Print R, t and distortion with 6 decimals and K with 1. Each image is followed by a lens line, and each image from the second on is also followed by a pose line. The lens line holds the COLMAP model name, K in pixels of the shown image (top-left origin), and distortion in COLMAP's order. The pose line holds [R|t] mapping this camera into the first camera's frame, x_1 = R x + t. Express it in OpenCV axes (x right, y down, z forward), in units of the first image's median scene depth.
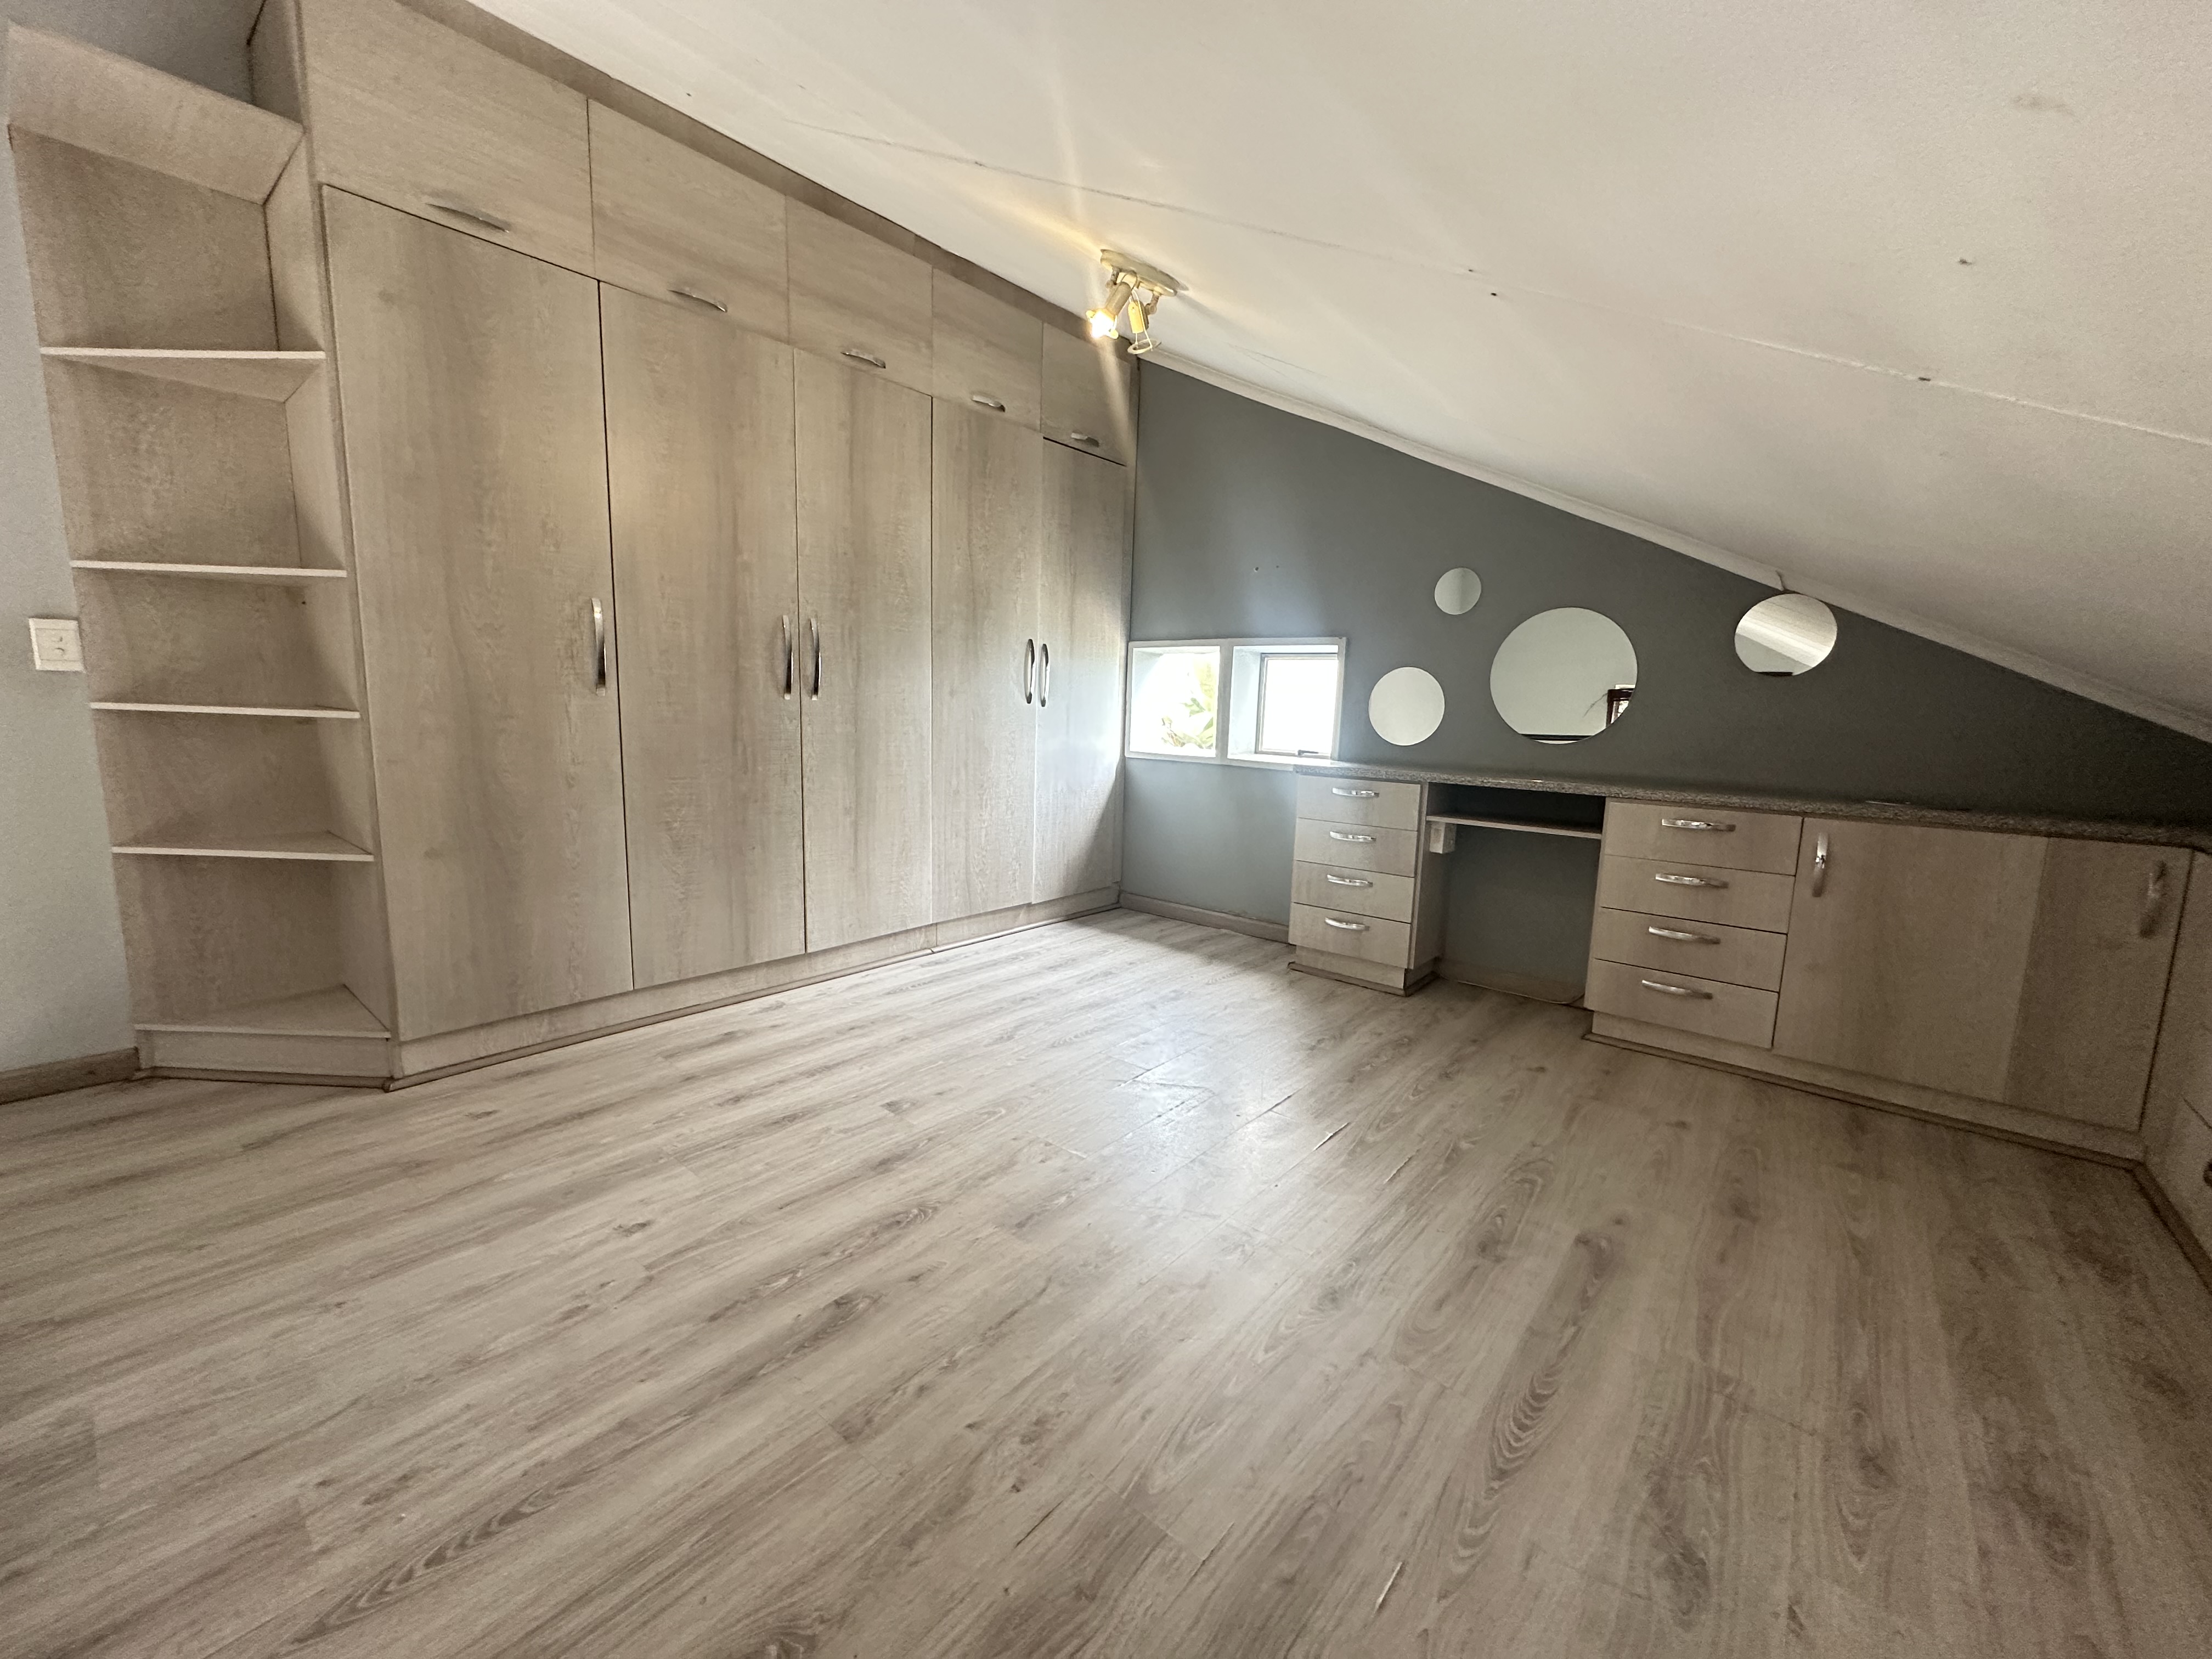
lens RADIAL K [[886.8, 0, 1107.0], [0, 886.8, 823.7], [0, 0, 1]] dist [-0.003087, -0.000116]
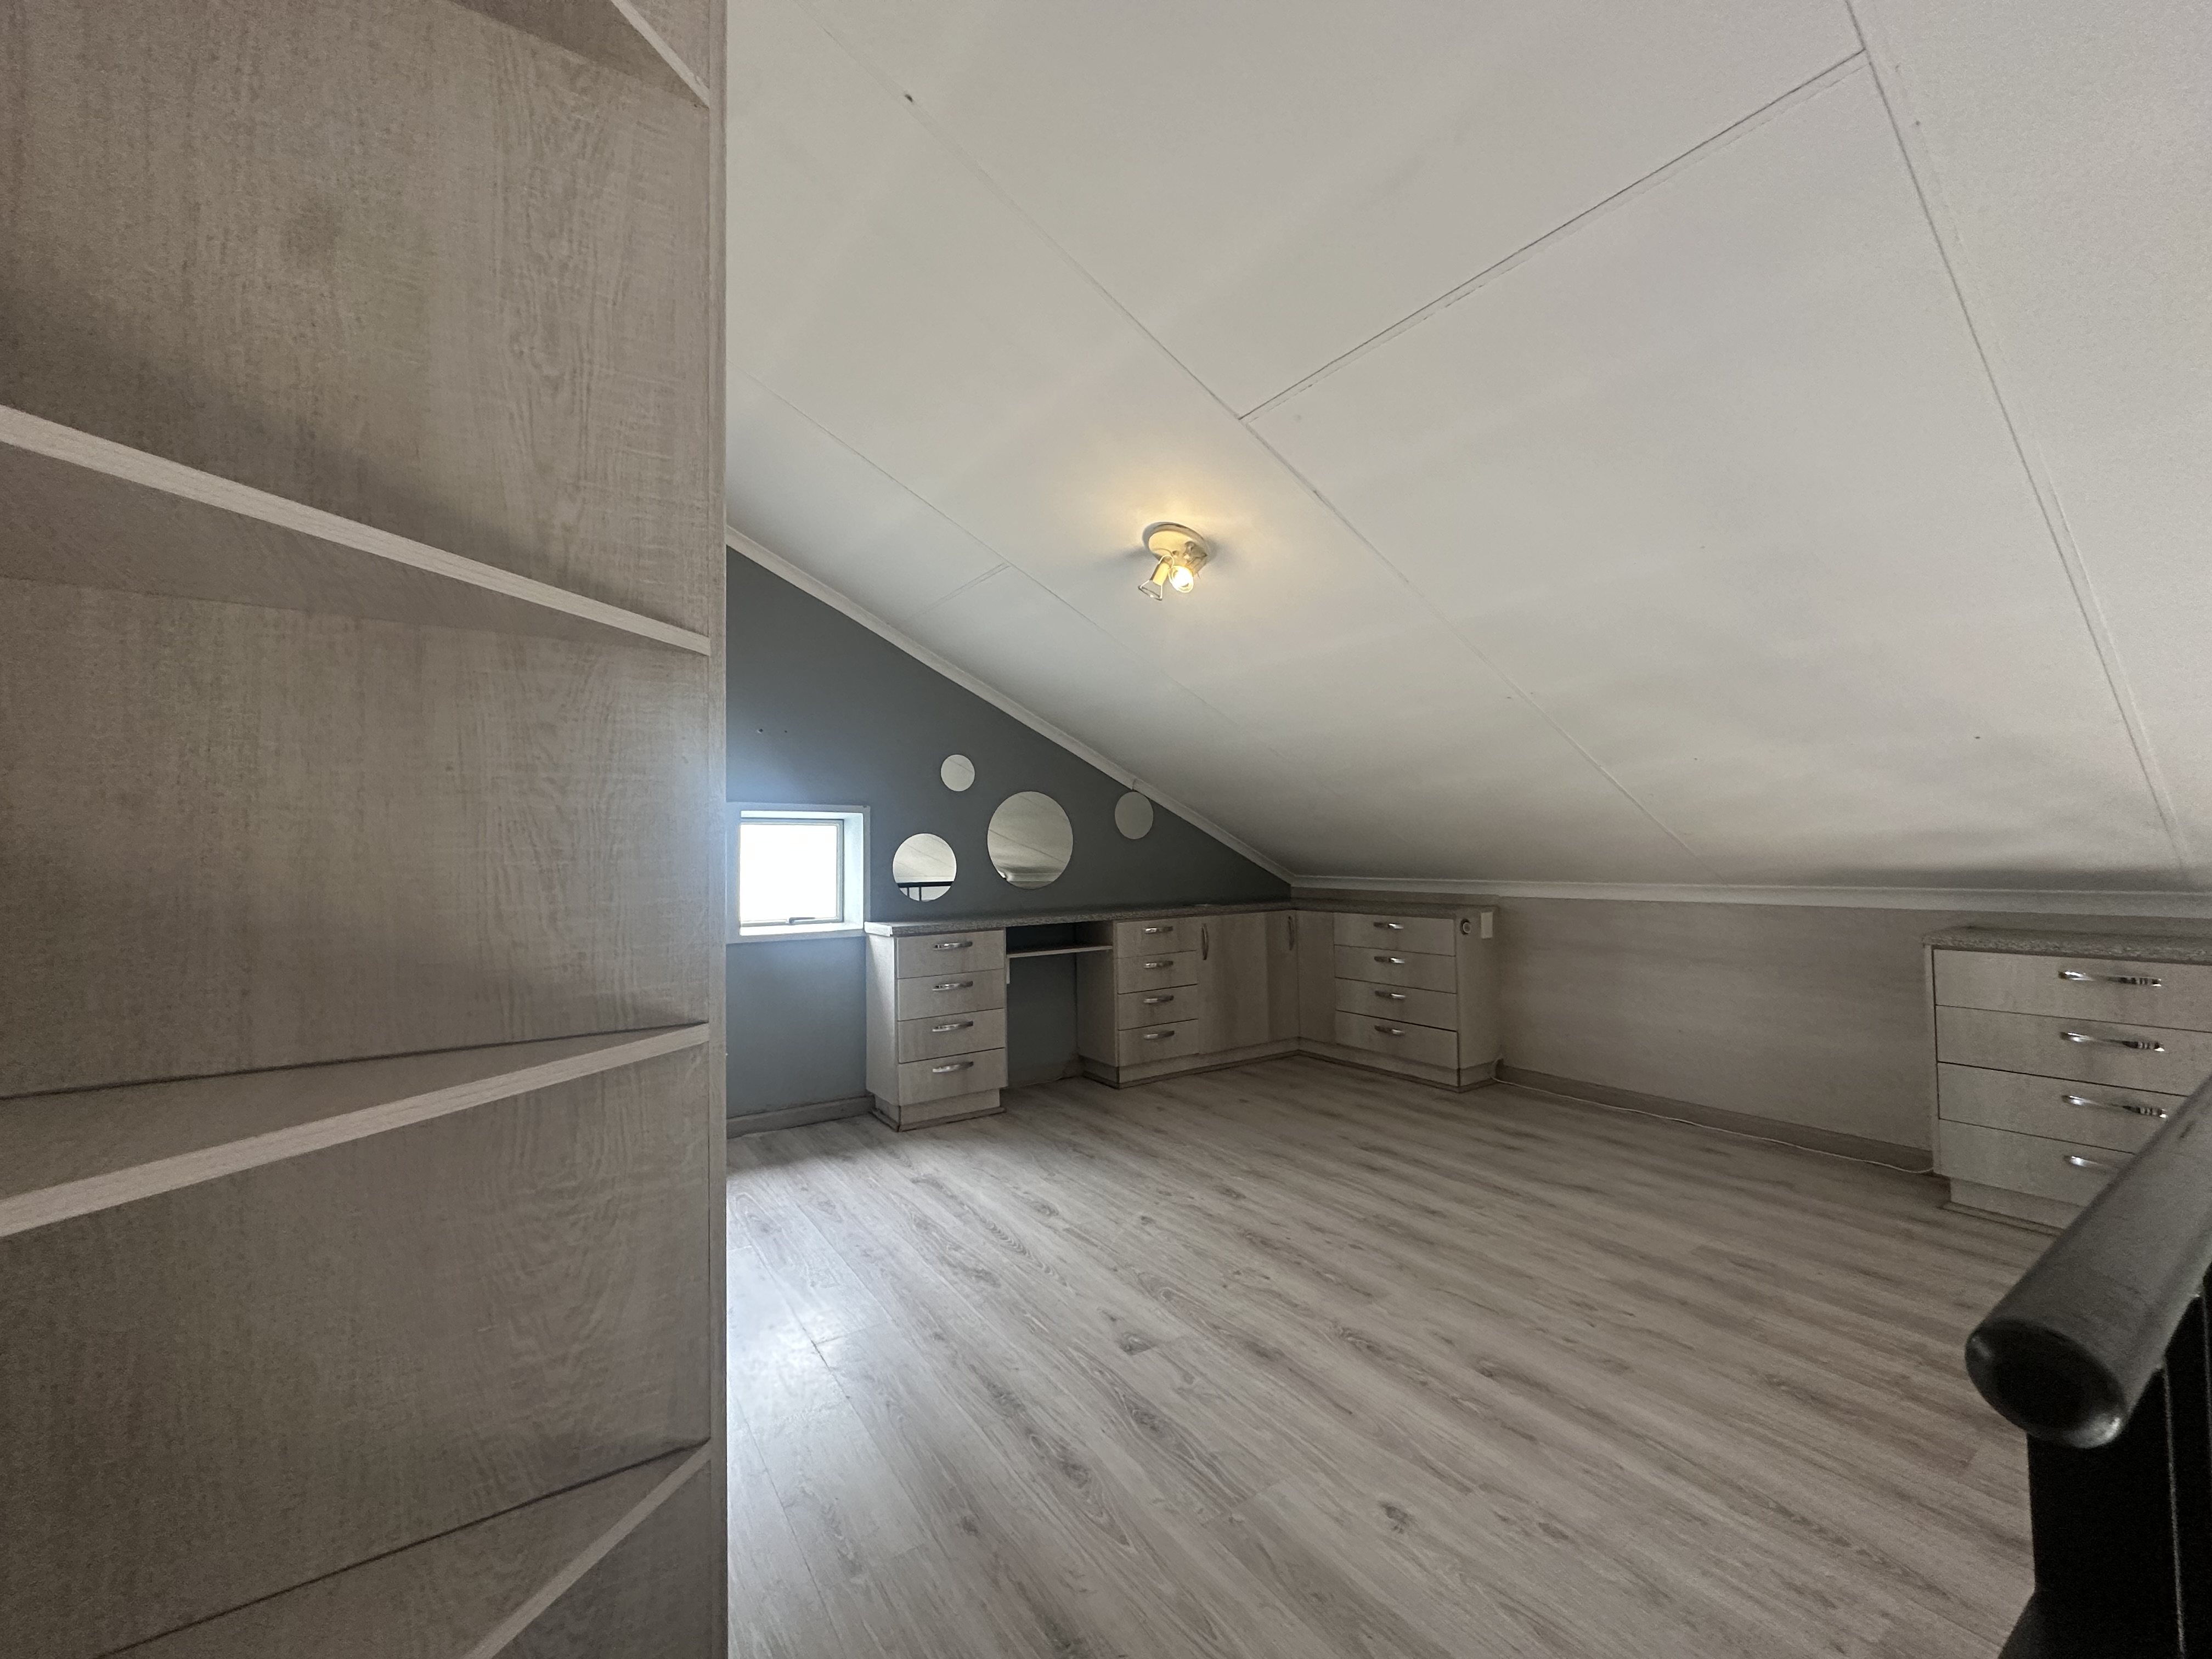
lens RADIAL K [[889.5, 0, 1105.5], [0, 889.5, 825.0], [0, 0, 1]] dist [-0.003502, 0.000404]
pose [[0.277883, -0.004269, 0.960605, -1.099585], [0.157350, 0.986686, -0.041133, -0.160349], [-0.947640, 0.162581, 0.274855, 0.709344]]
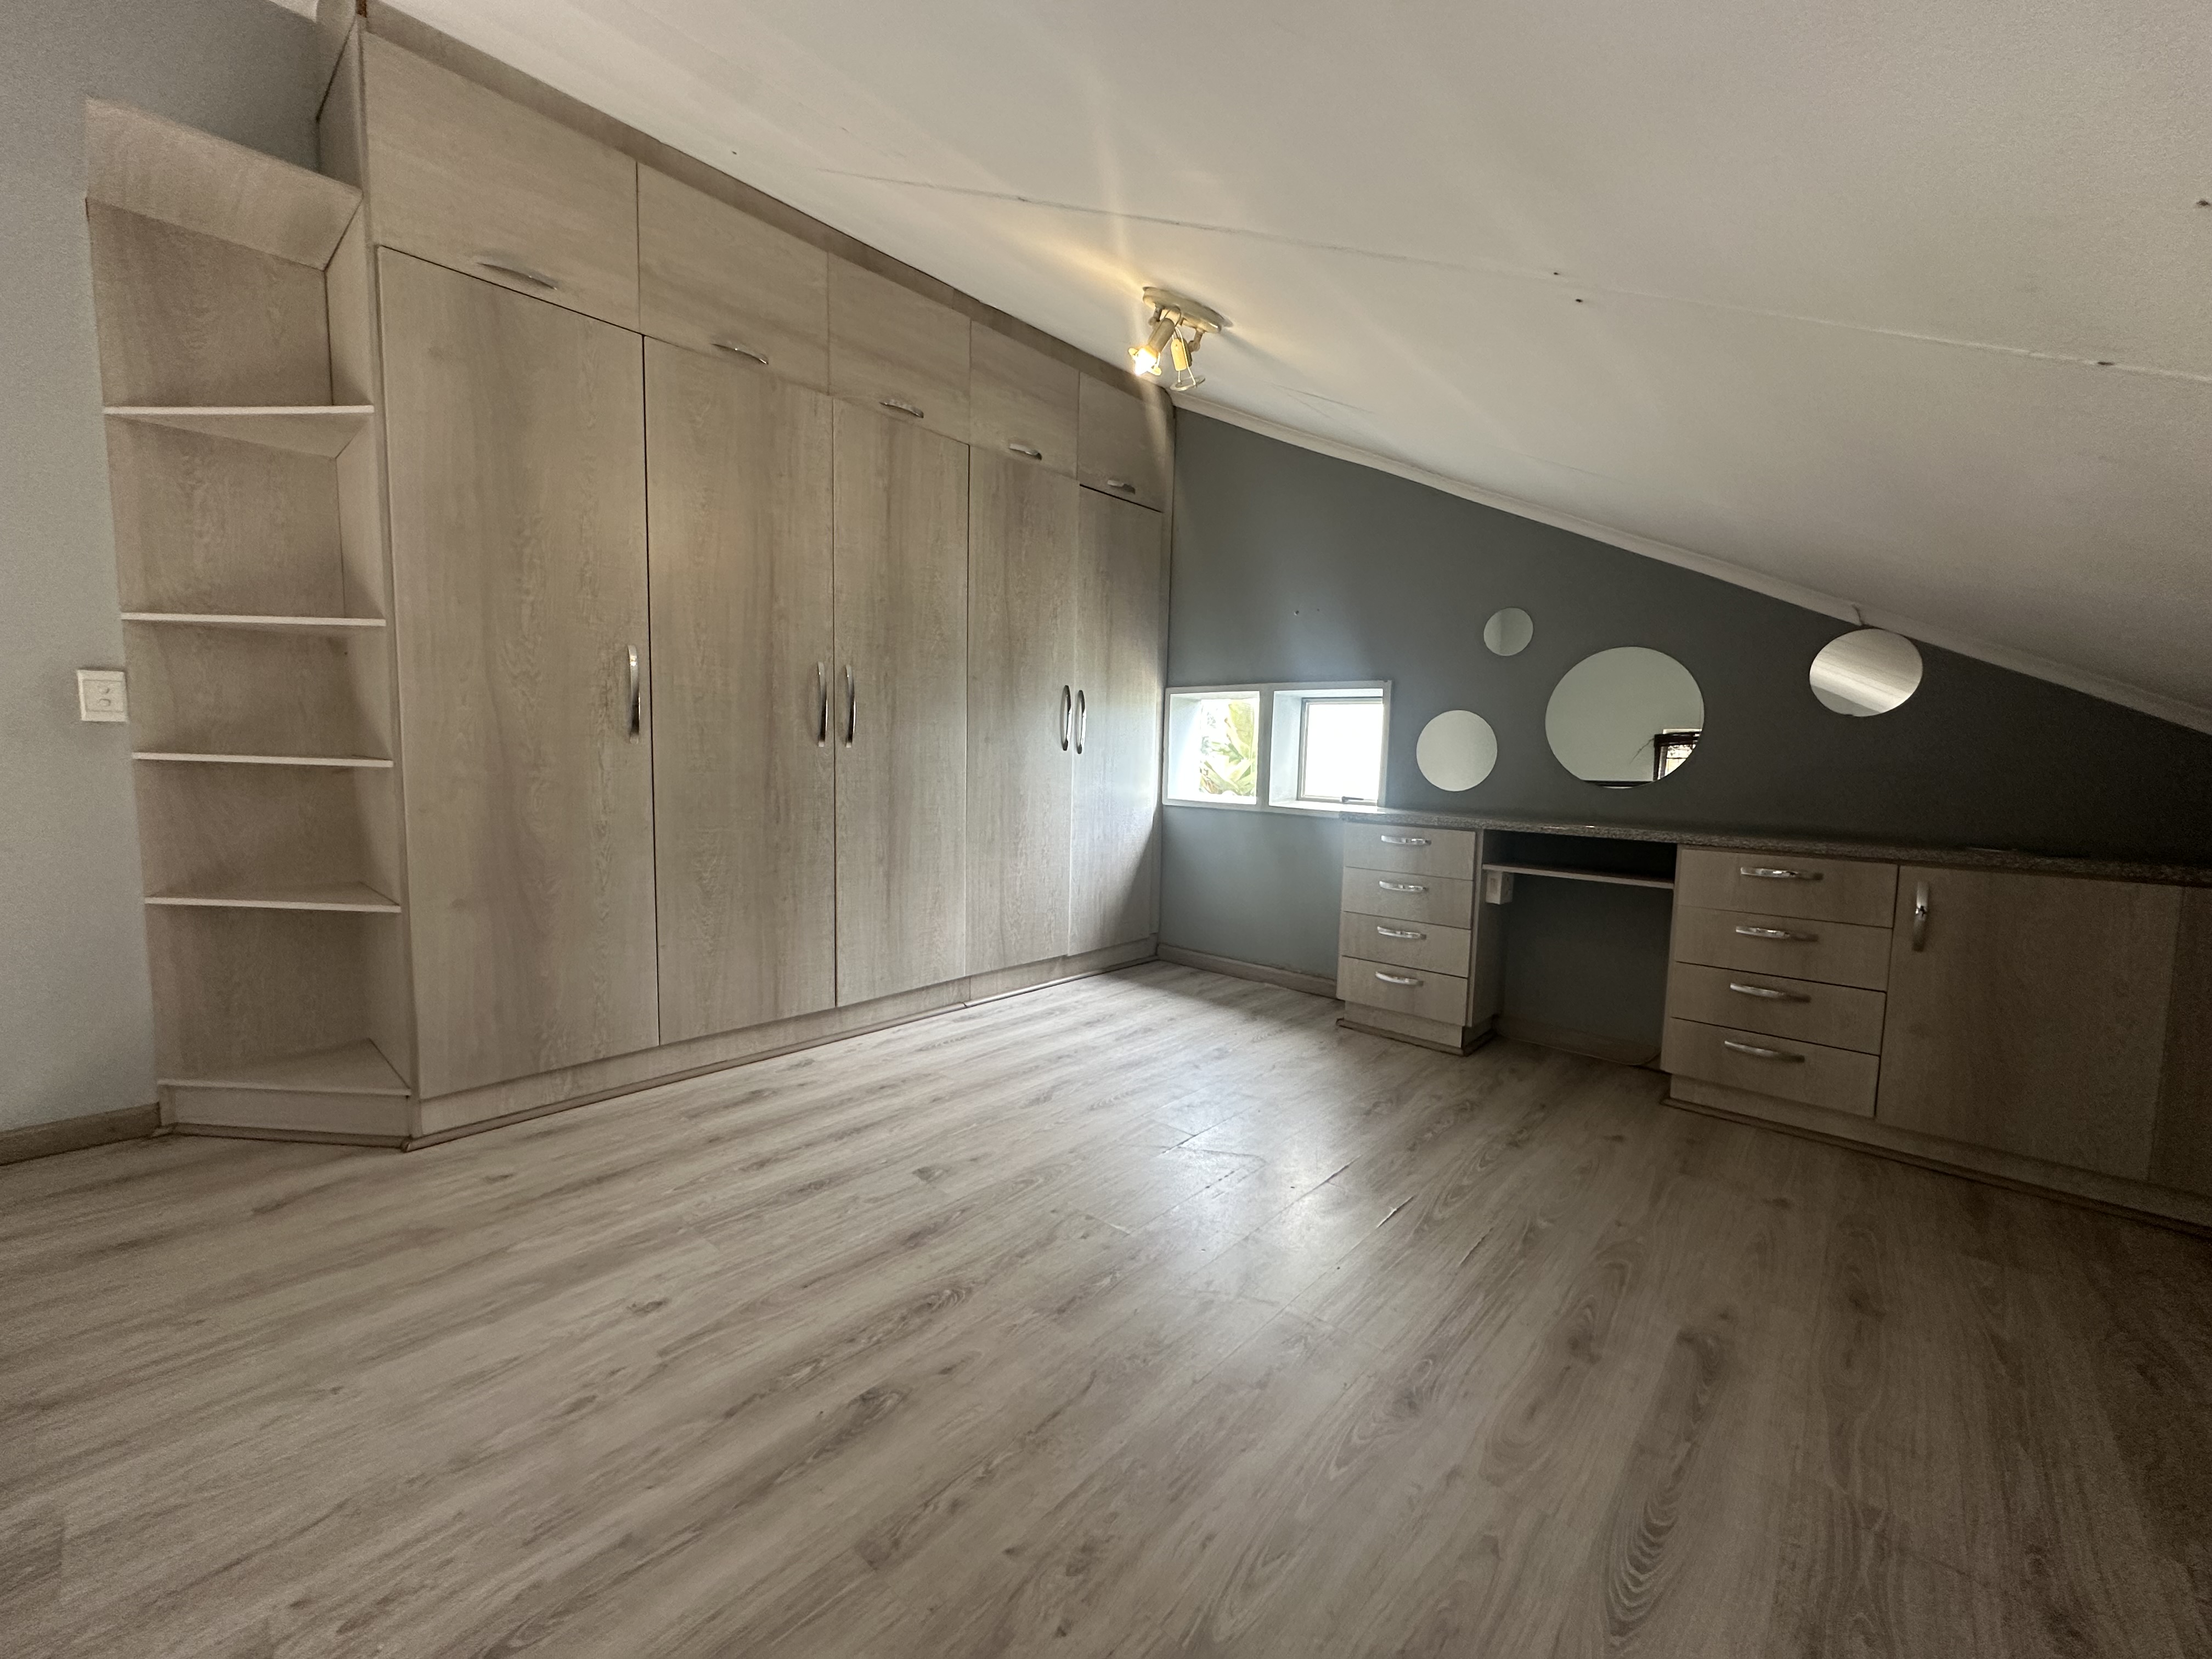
lens RADIAL K [[889.5, 0, 1105.5], [0, 889.5, 825.0], [0, 0, 1]] dist [-0.003502, 0.000404]
pose [[0.999332, -0.003086, -0.036402, -0.013126], [0.001115, 0.998537, -0.054056, -0.000198], [0.036516, 0.053980, 0.997874, 0.042182]]
